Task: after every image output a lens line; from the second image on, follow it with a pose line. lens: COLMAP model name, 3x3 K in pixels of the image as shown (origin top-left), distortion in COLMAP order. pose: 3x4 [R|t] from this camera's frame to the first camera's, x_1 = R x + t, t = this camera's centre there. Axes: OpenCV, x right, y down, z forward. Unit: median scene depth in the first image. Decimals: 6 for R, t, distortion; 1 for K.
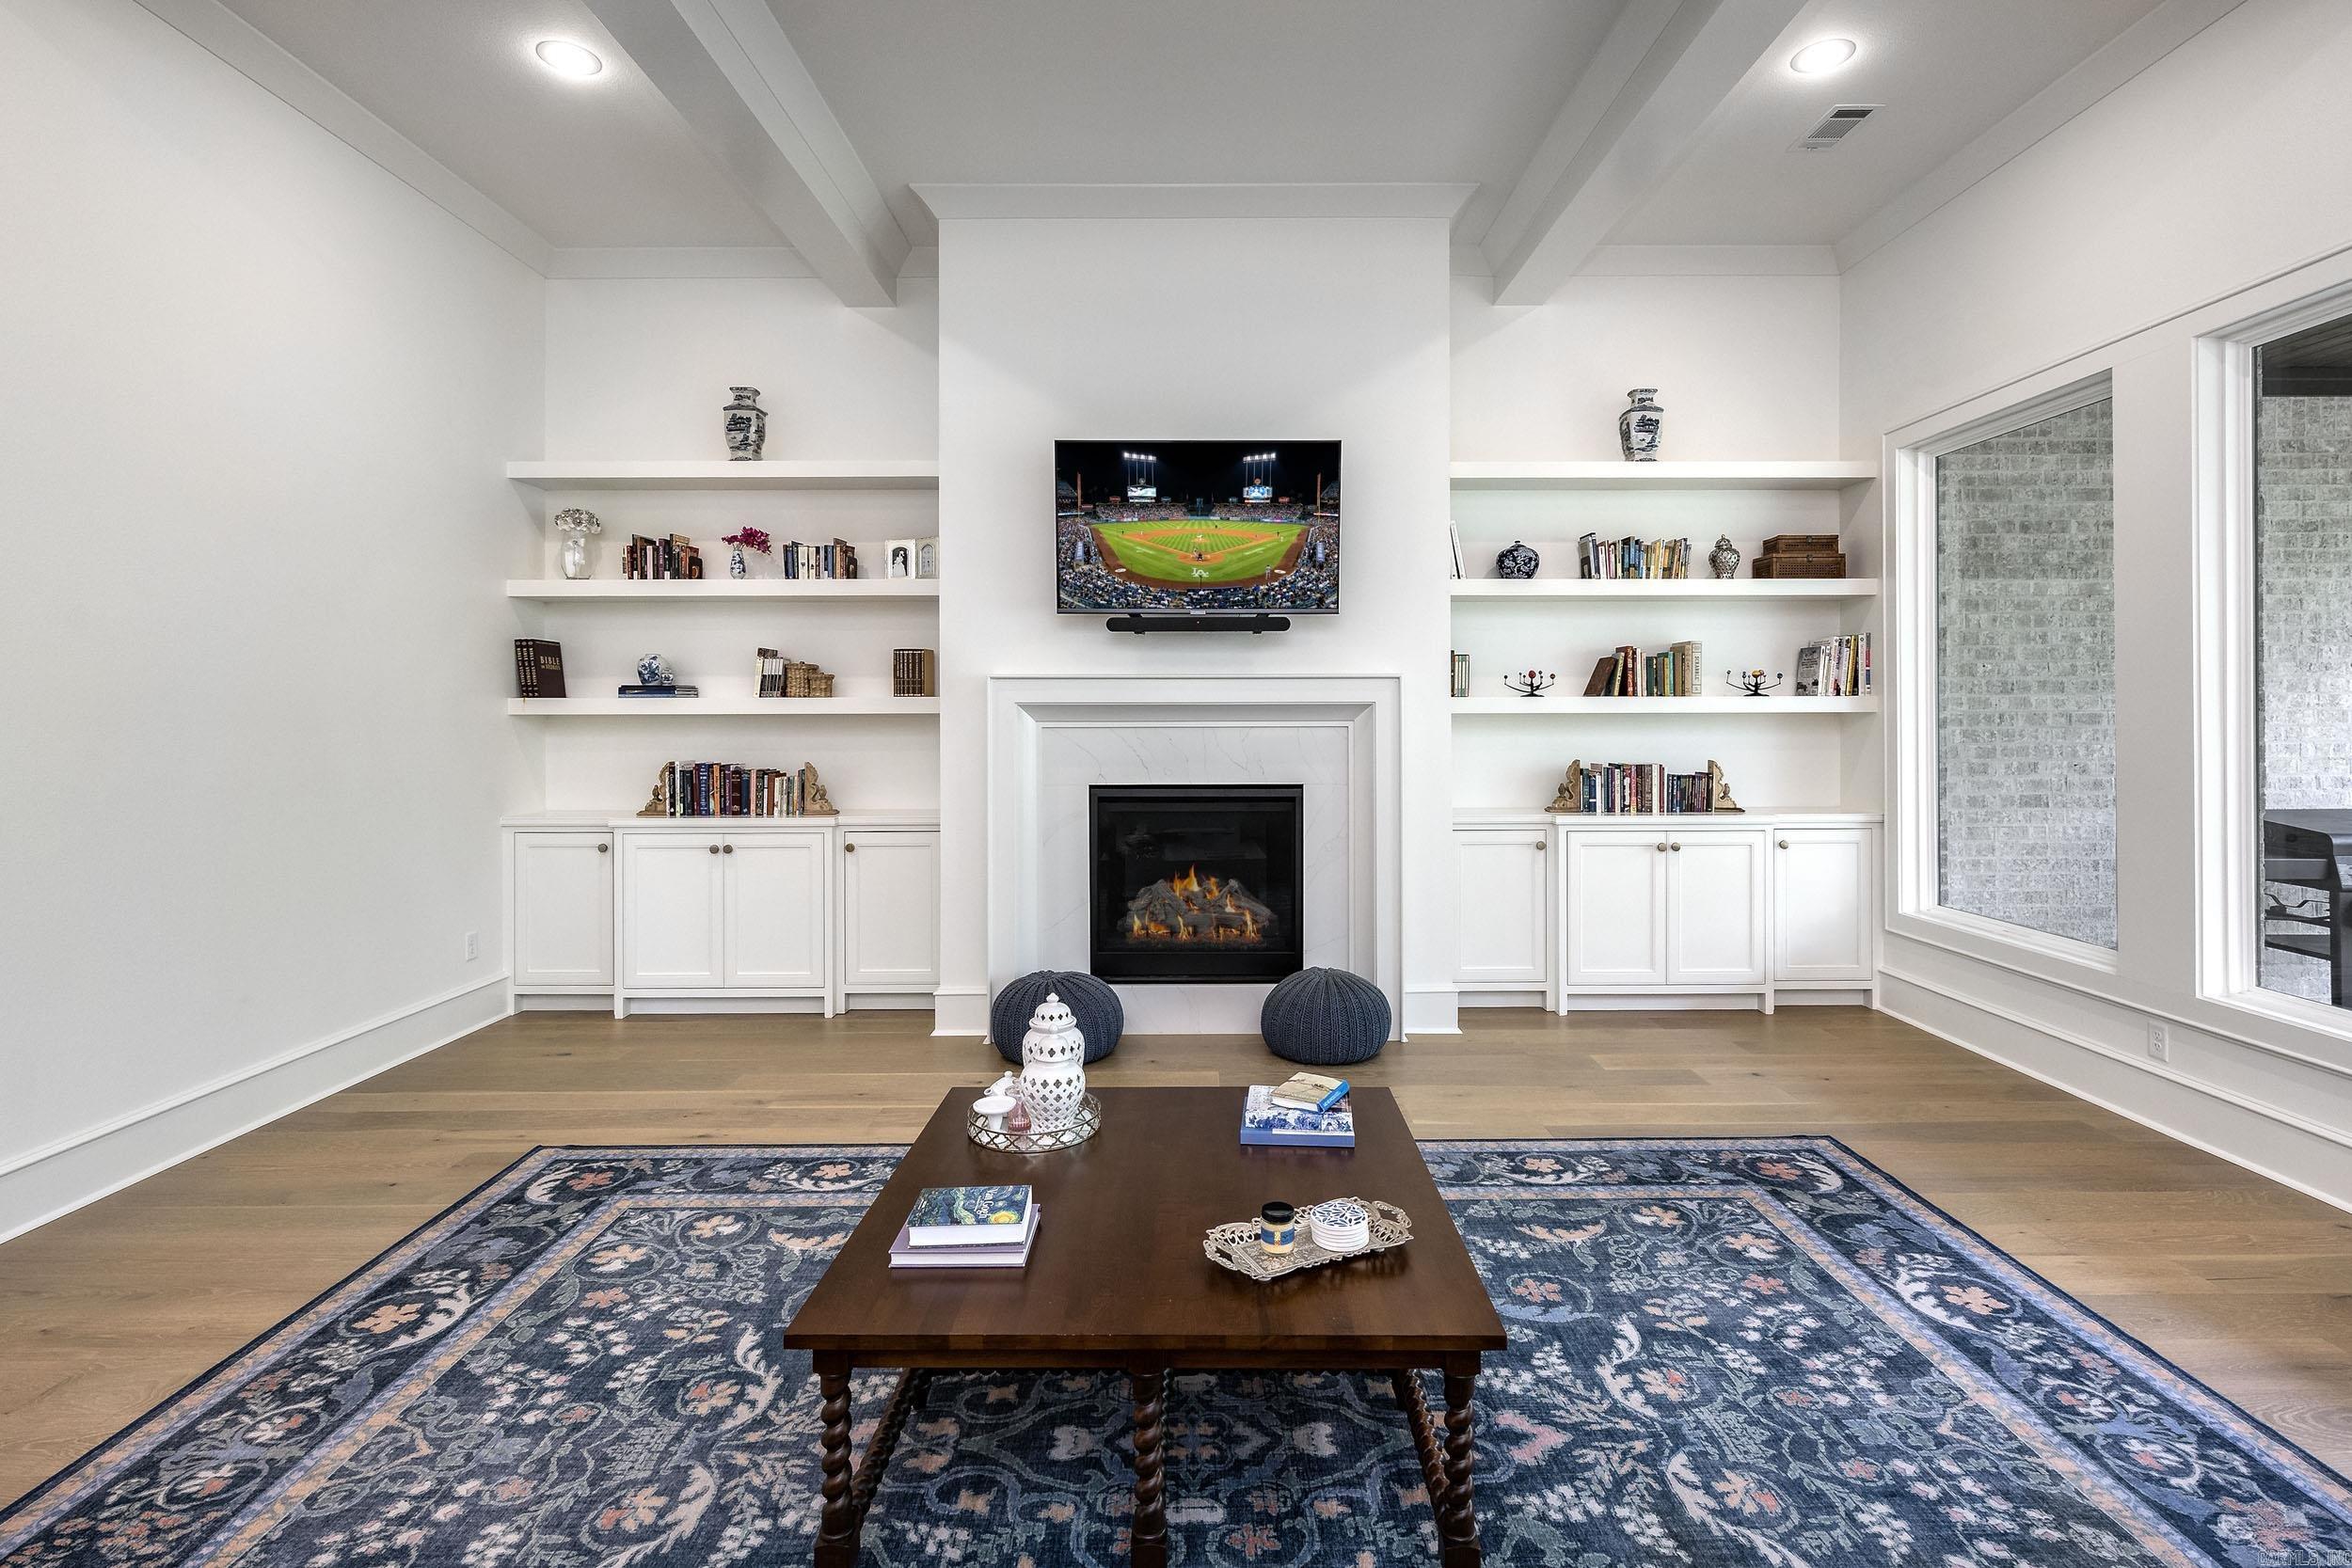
lens RADIAL K [[1140.5, 0, 1200.0], [0, 1140.5, 701.5], [0, 0, 1]] dist [-0.002674, 0.000111]
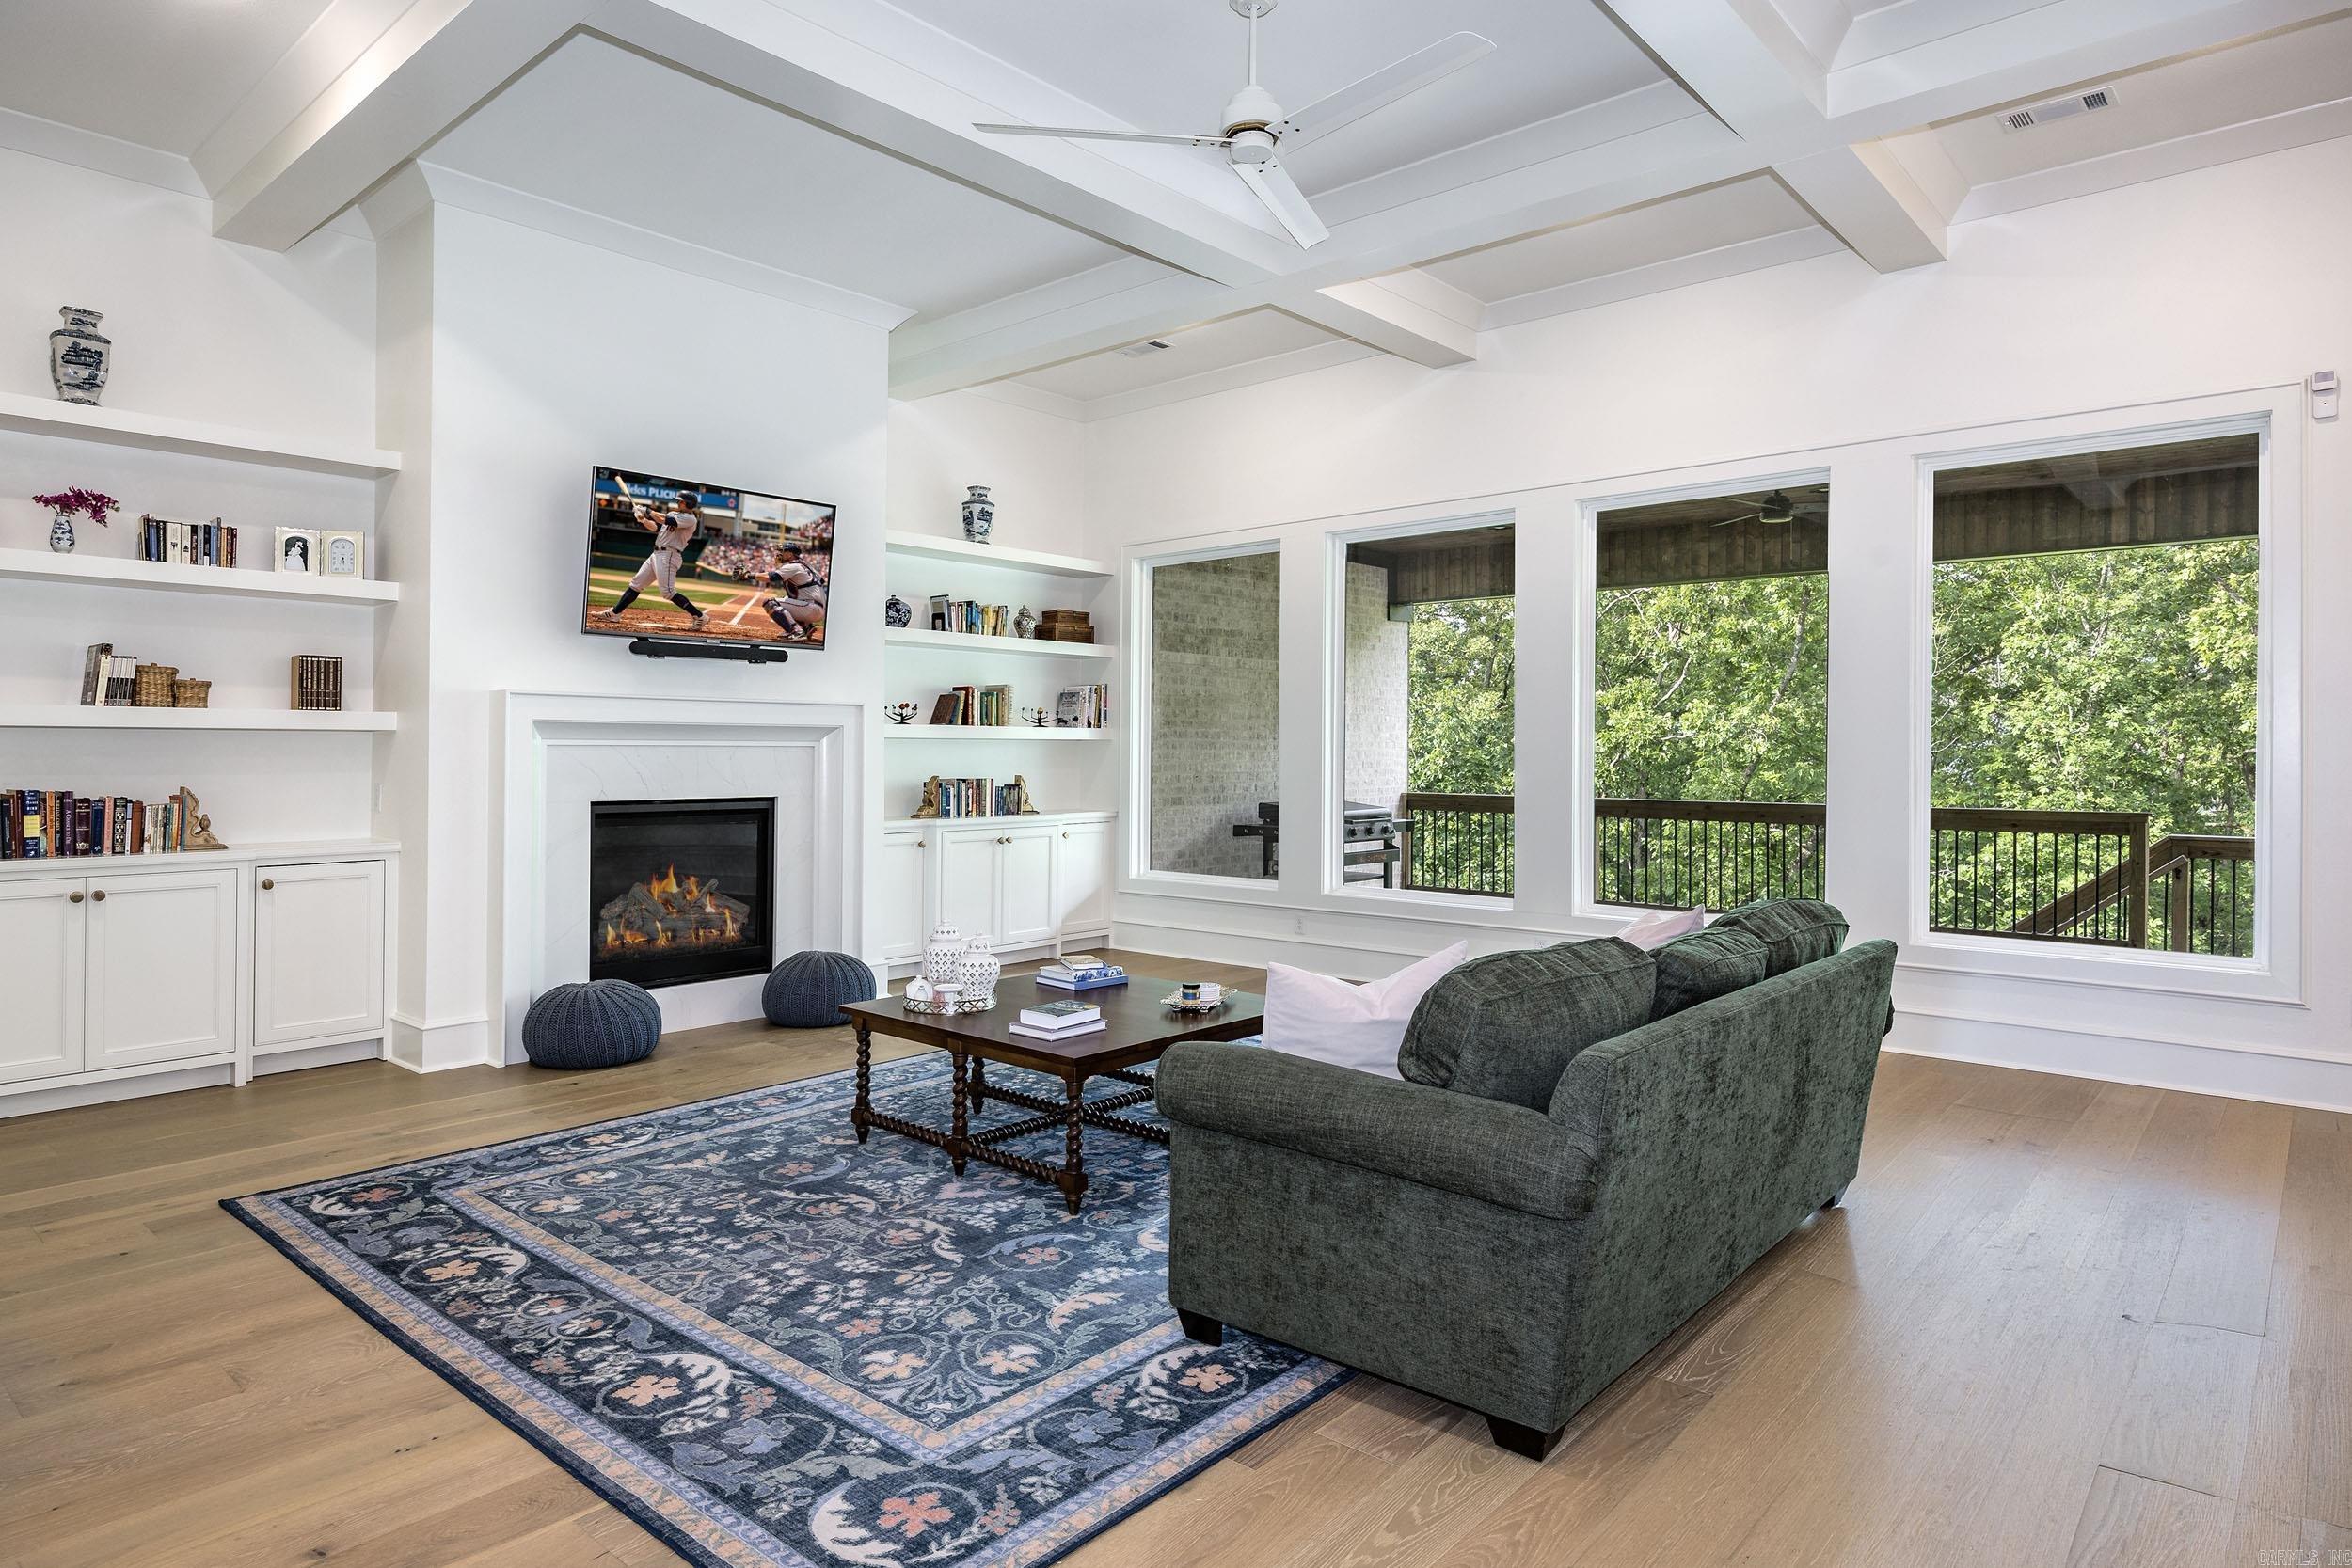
lens RADIAL K [[1321.4, 0, 1169.9], [0, 1321.4, 745.3], [0, 0, 1]] dist [-0.000211, 0.000213]
pose [[0.676210, 0.008137, 0.736664, -0.885623], [-0.009782, 0.999950, -0.002066, 0.028946], [-0.736644, -0.005809, 0.676256, -0.260947]]
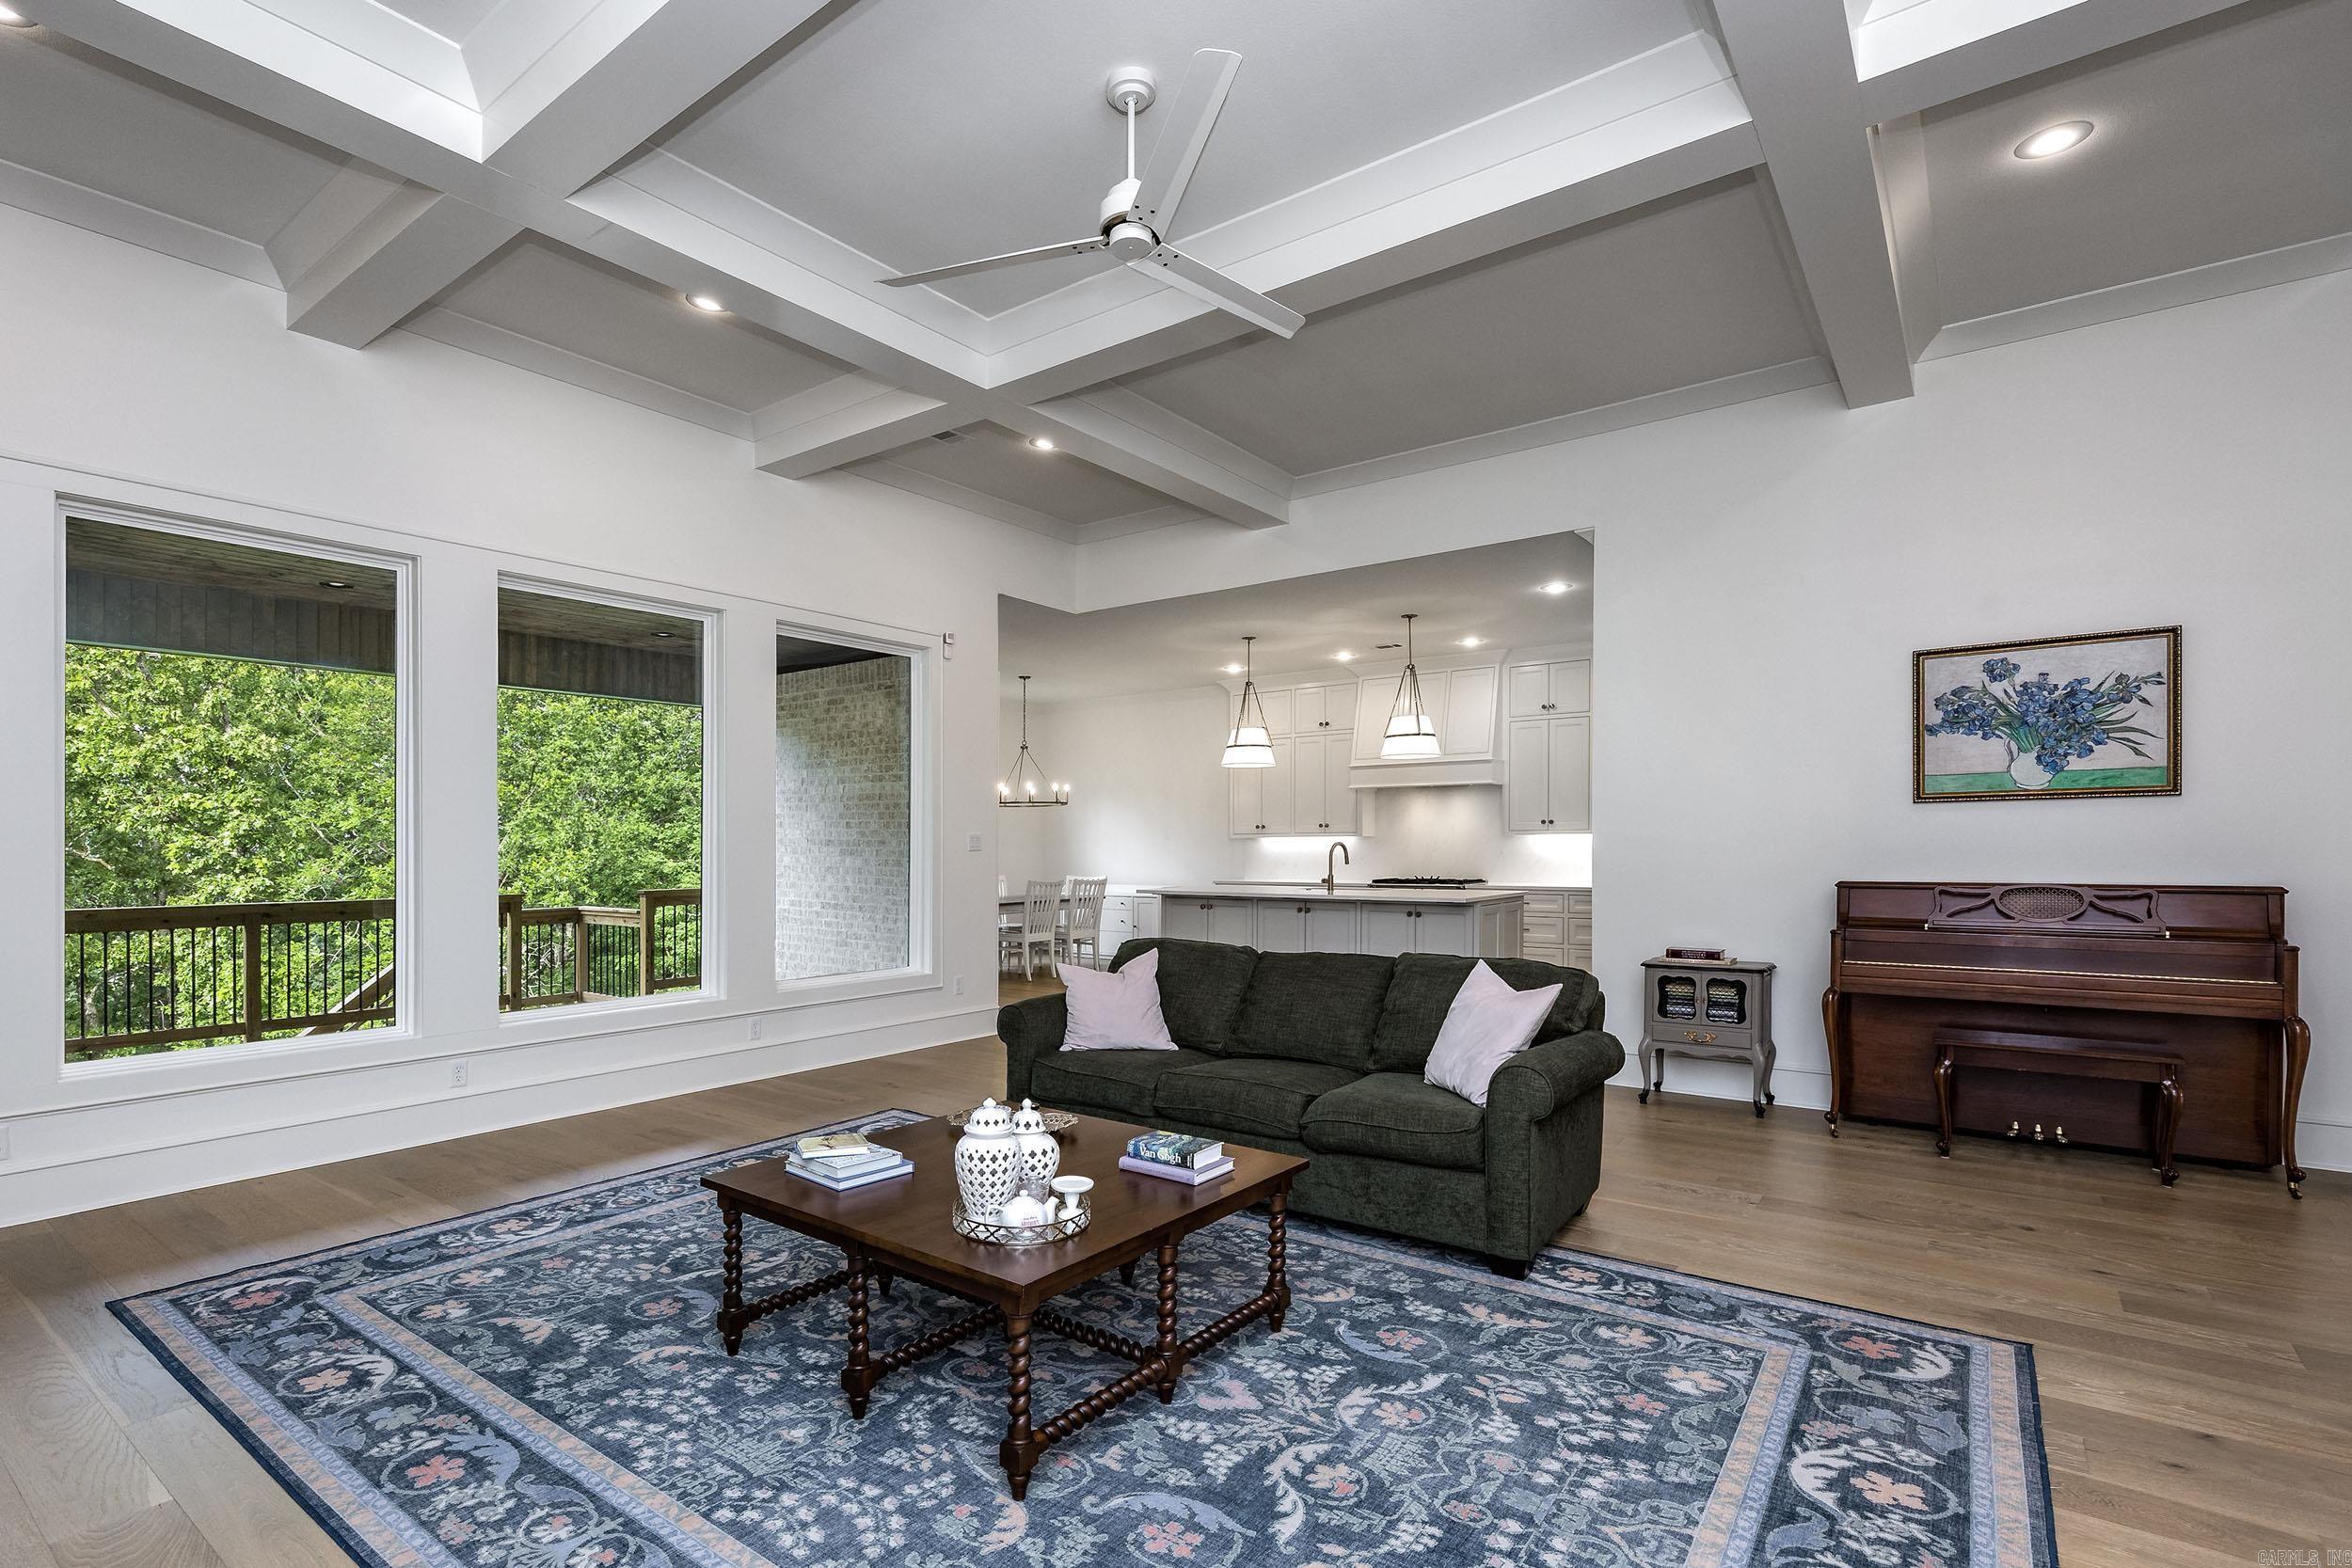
lens RADIAL K [[1157.4, 0, 1011.3], [0, 1157.4, 856.2], [0, 0, 1]] dist [-0.000435, 0.000495]
pose [[-0.748799, -0.000507, 0.662796, -0.587335], [-0.000123, 1.000000, 0.000626, 0.043297], [-0.662797, 0.000387, -0.748799, 1.285682]]
